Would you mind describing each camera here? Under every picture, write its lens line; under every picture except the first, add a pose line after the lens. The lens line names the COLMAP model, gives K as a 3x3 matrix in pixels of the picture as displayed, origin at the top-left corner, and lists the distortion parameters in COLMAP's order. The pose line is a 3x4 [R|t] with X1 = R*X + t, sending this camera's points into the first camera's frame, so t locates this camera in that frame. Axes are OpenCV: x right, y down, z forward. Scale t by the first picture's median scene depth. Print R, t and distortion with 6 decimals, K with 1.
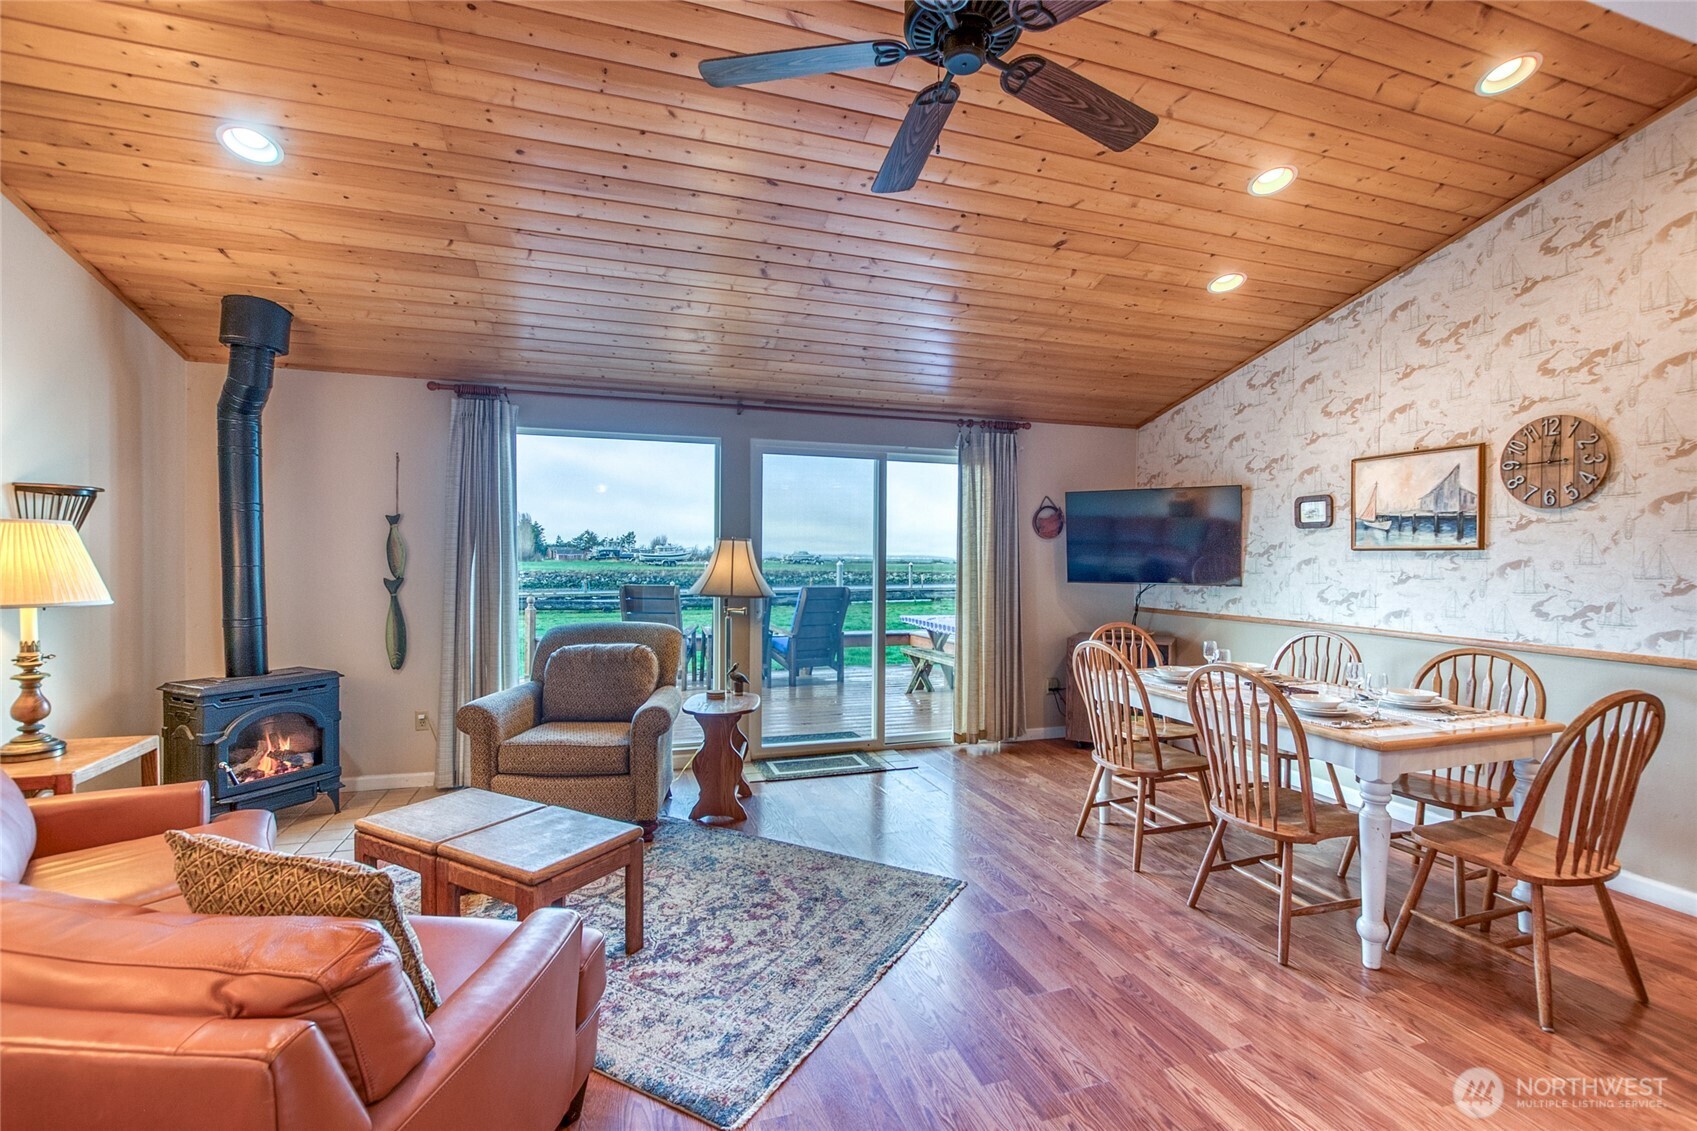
lens RADIAL K [[748.8, 0, 848.6], [0, 748.8, 568.9], [0, 0, 1]] dist [-0.022280, 0.003558]
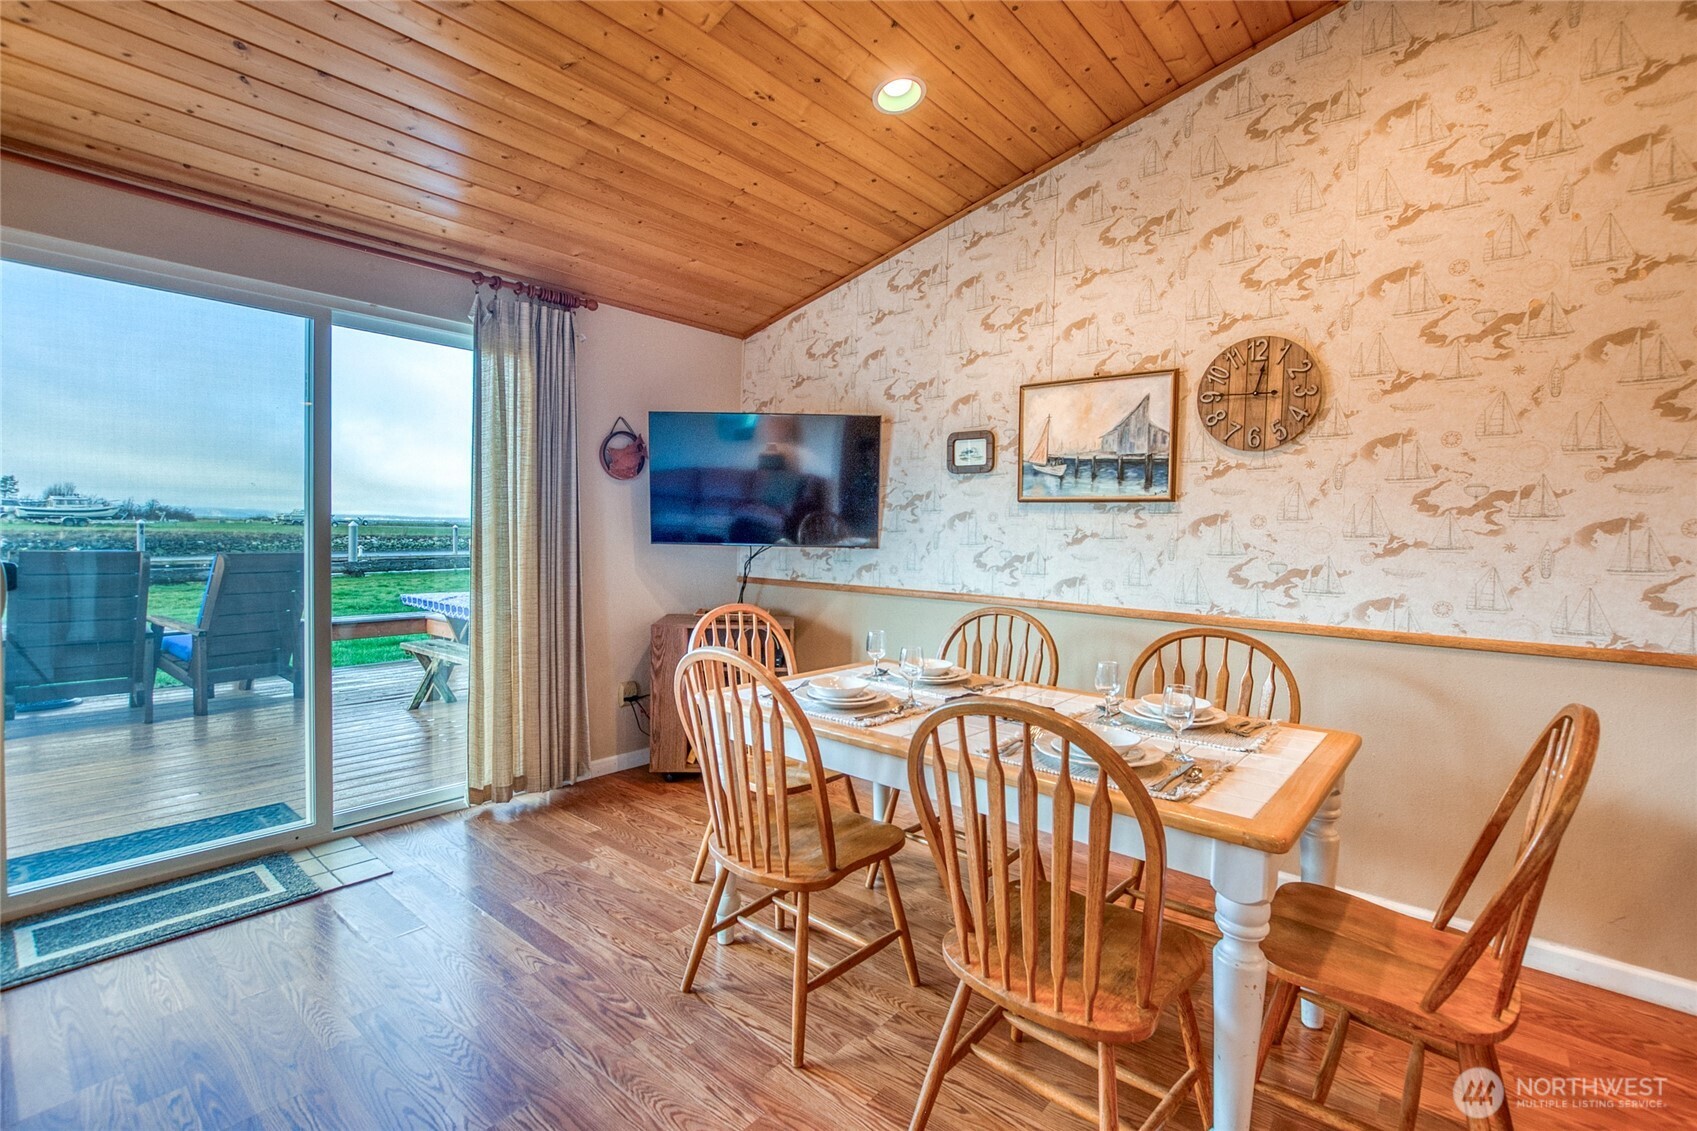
lens RADIAL K [[748.8, 0, 851.7], [0, 748.8, 557.5], [0, 0, 1]] dist [-0.022280, 0.003558]
pose [[0.843095, -0.007419, 0.537714, 0.108592], [-0.008832, 0.999579, 0.027640, 0.014089], [-0.537692, -0.028053, 0.842674, 0.444621]]
